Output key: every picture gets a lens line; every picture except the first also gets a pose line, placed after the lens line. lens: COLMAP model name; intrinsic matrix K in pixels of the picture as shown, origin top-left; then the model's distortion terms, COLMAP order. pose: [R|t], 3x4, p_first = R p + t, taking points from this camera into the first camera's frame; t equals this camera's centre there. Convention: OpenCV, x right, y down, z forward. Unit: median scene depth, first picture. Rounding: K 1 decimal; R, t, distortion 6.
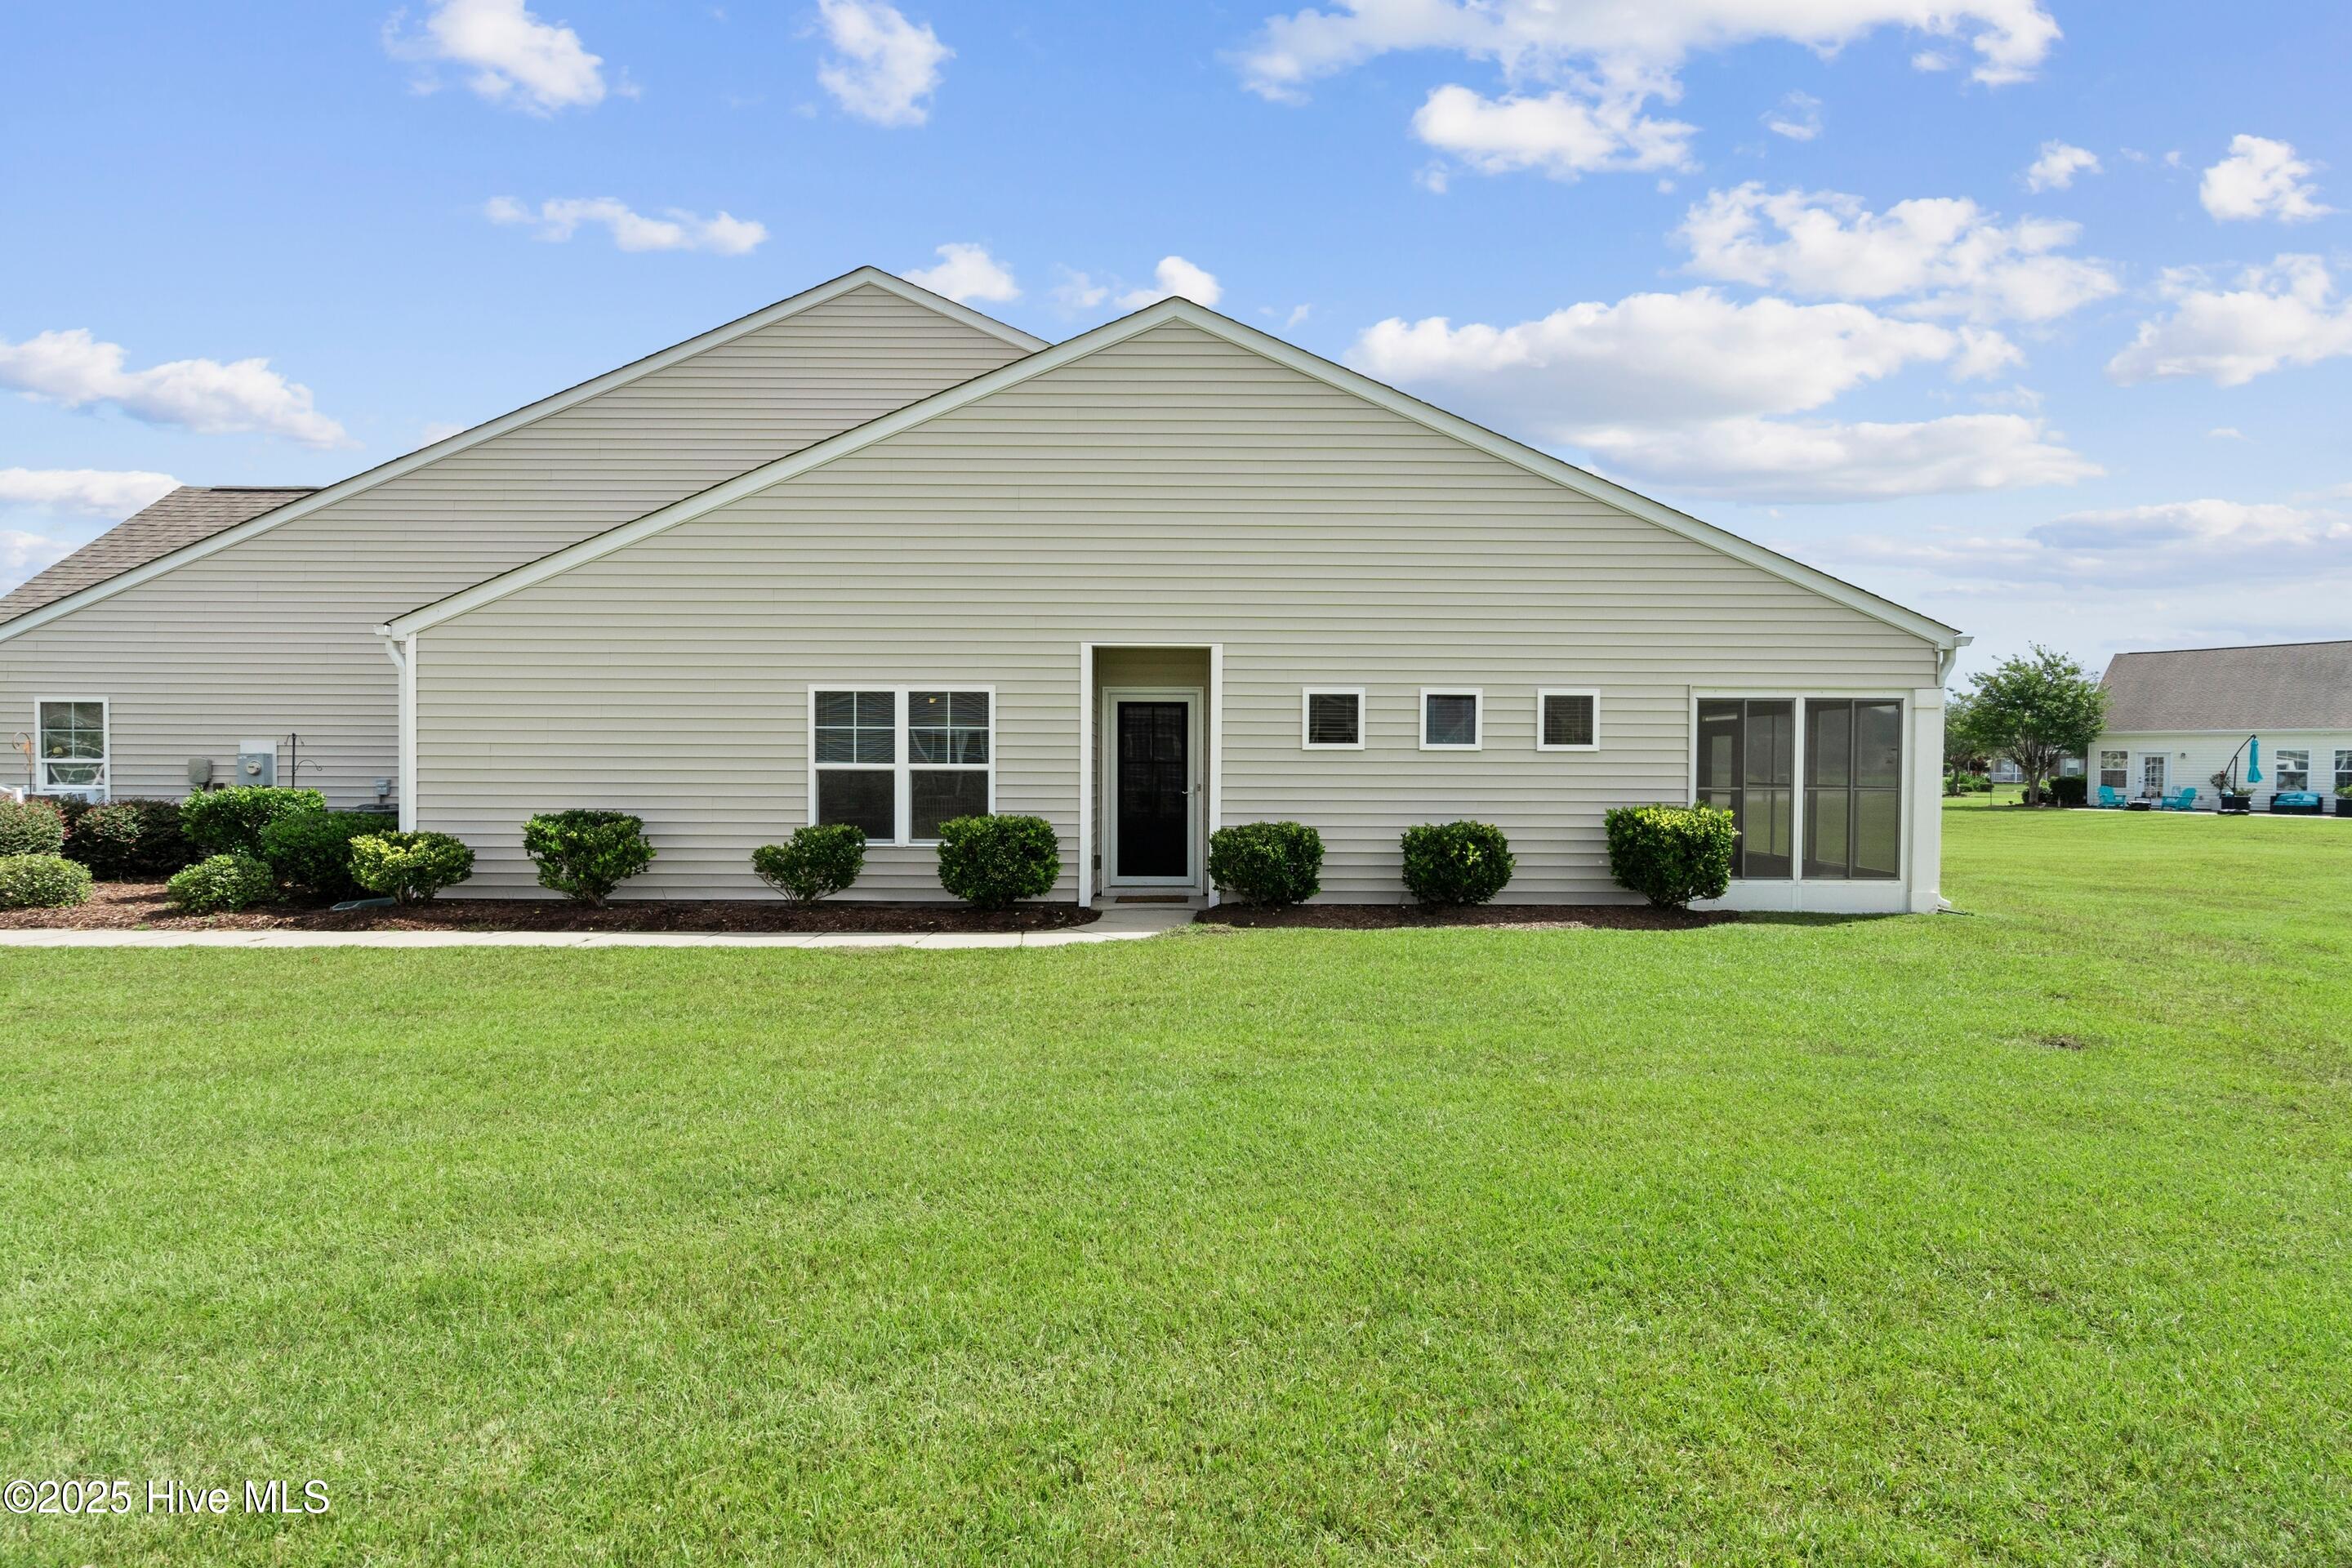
lens RADIAL K [[1063.7, 0, 1176.5], [0, 1063.7, 780.5], [0, 0, 1]] dist [-0.001459, 0.000058]
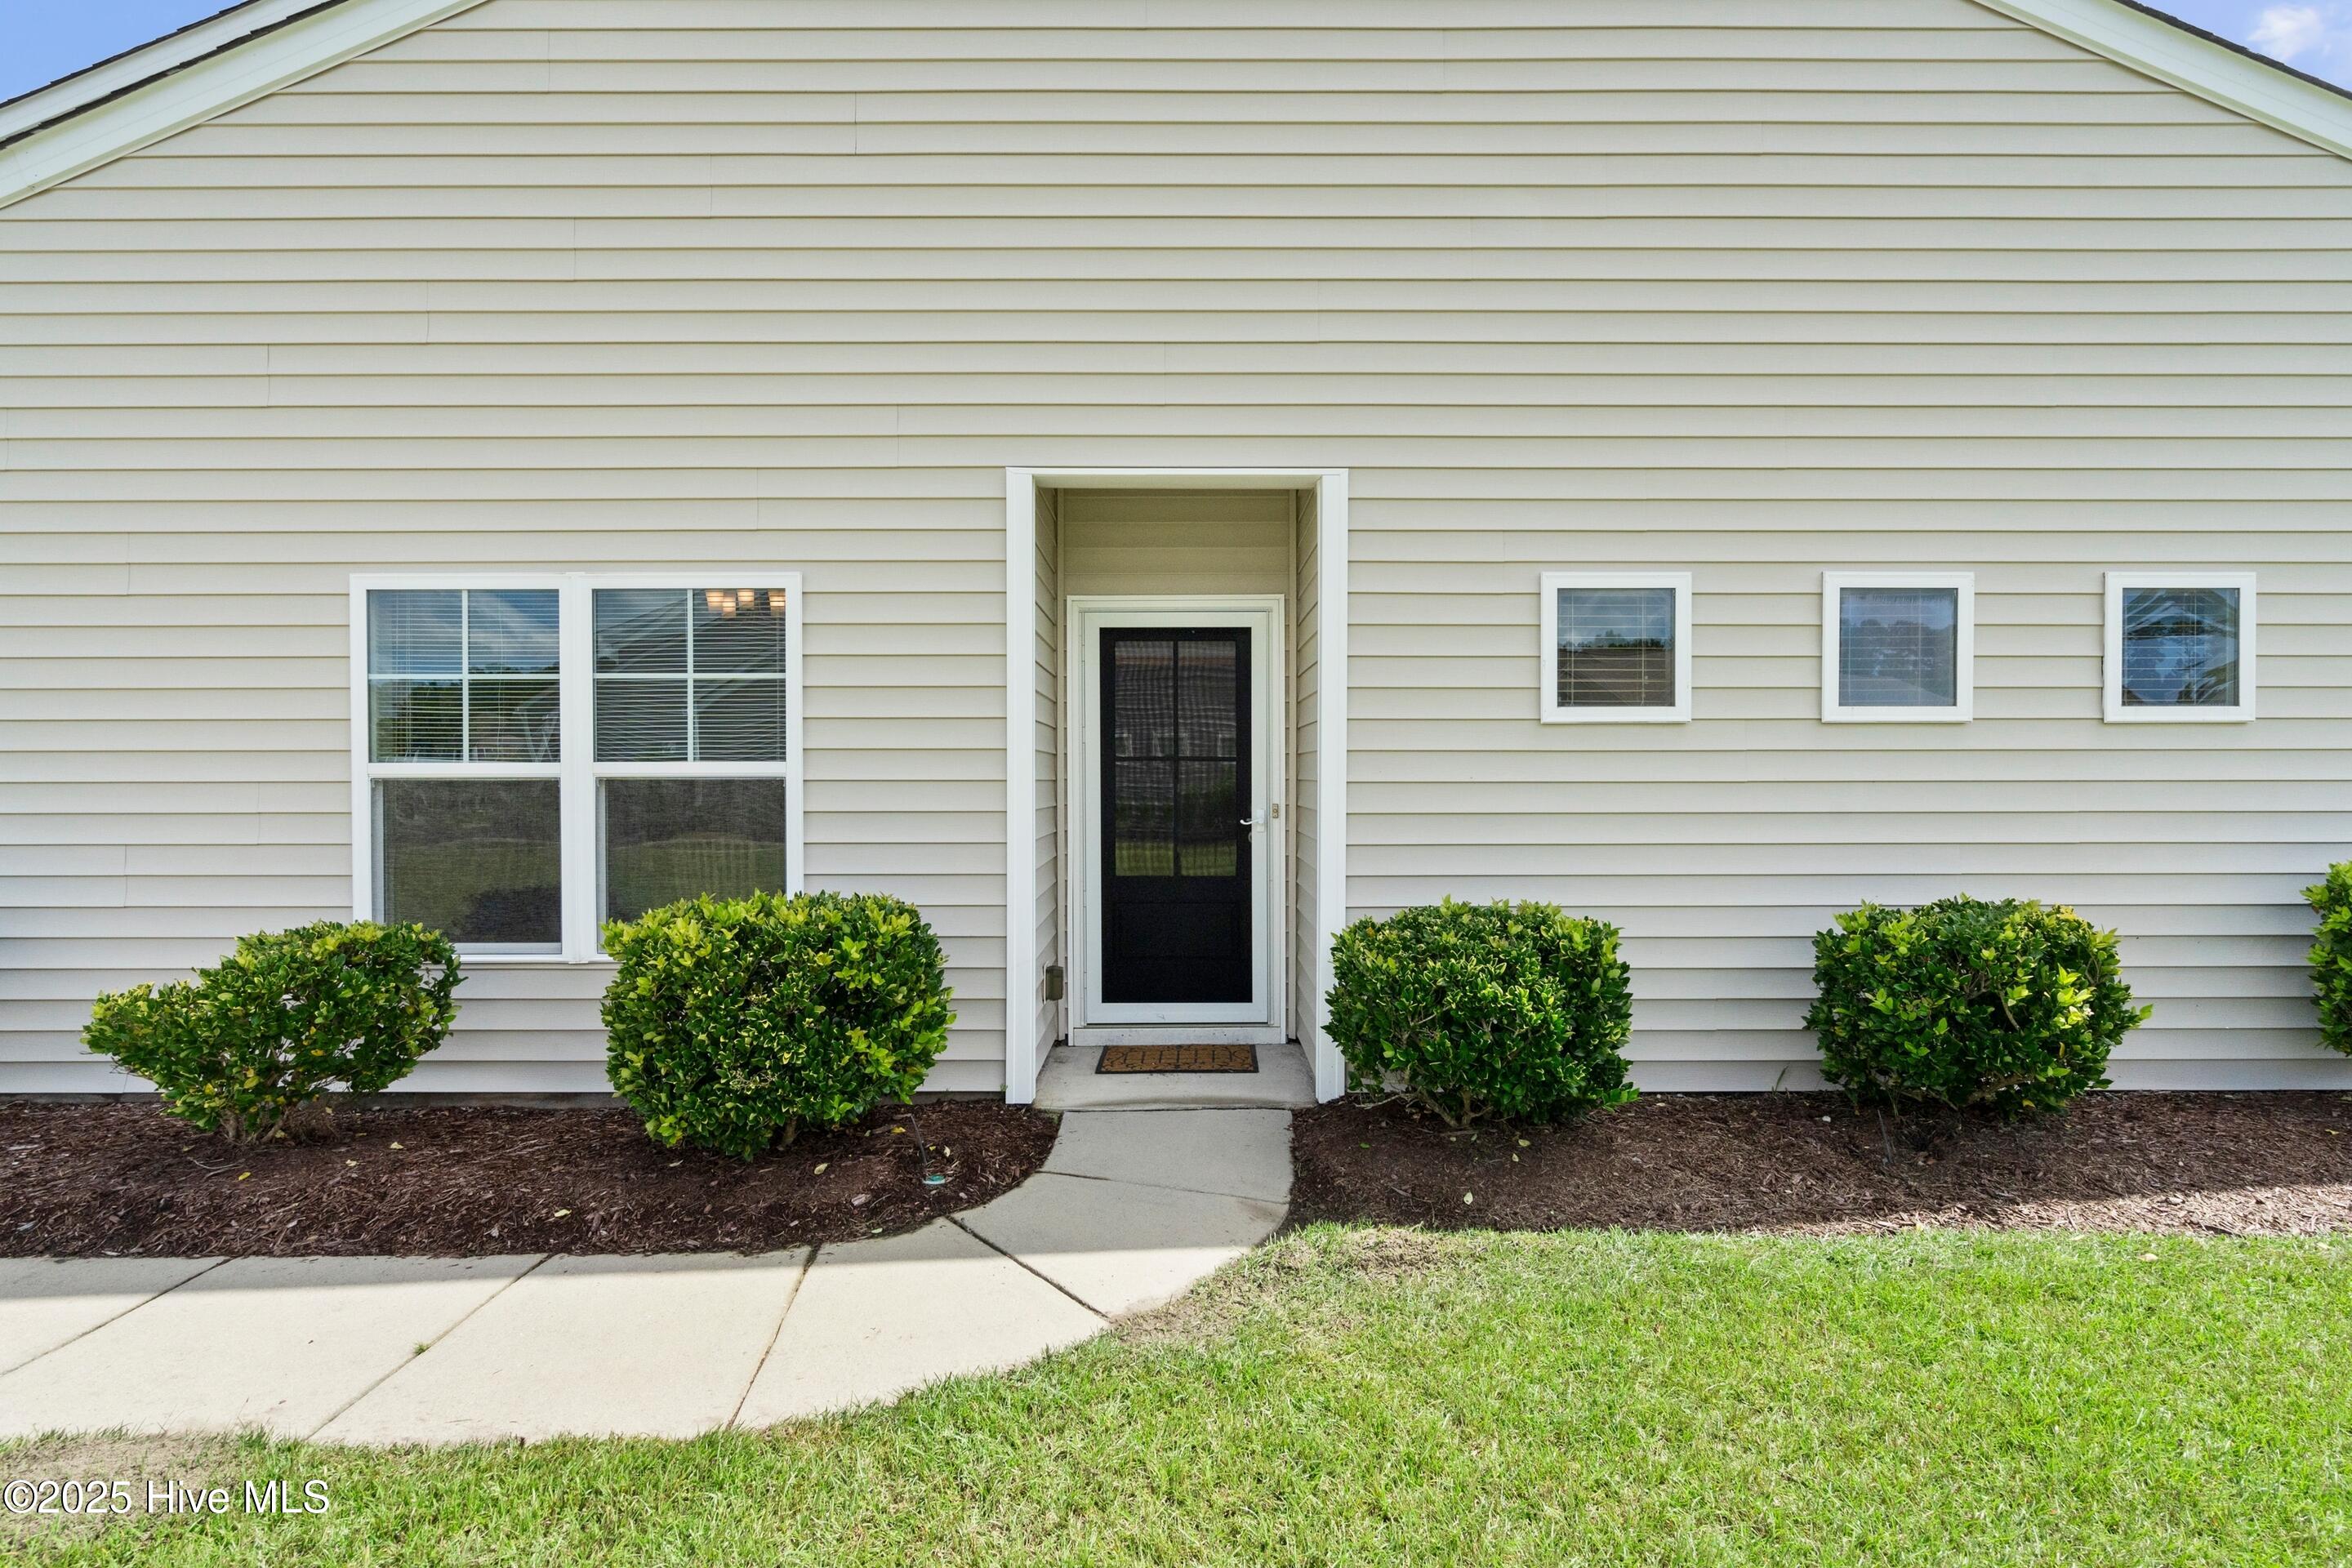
lens RADIAL K [[1063.7, 0, 1176.5], [0, 1063.7, 780.5], [0, 0, 1]] dist [-0.001459, 0.000058]
pose [[0.999975, -0.006761, 0.002260, -0.025218], [0.006777, 0.999953, -0.007004, -0.004396], [-0.002212, 0.007019, 0.999973, 0.584510]]
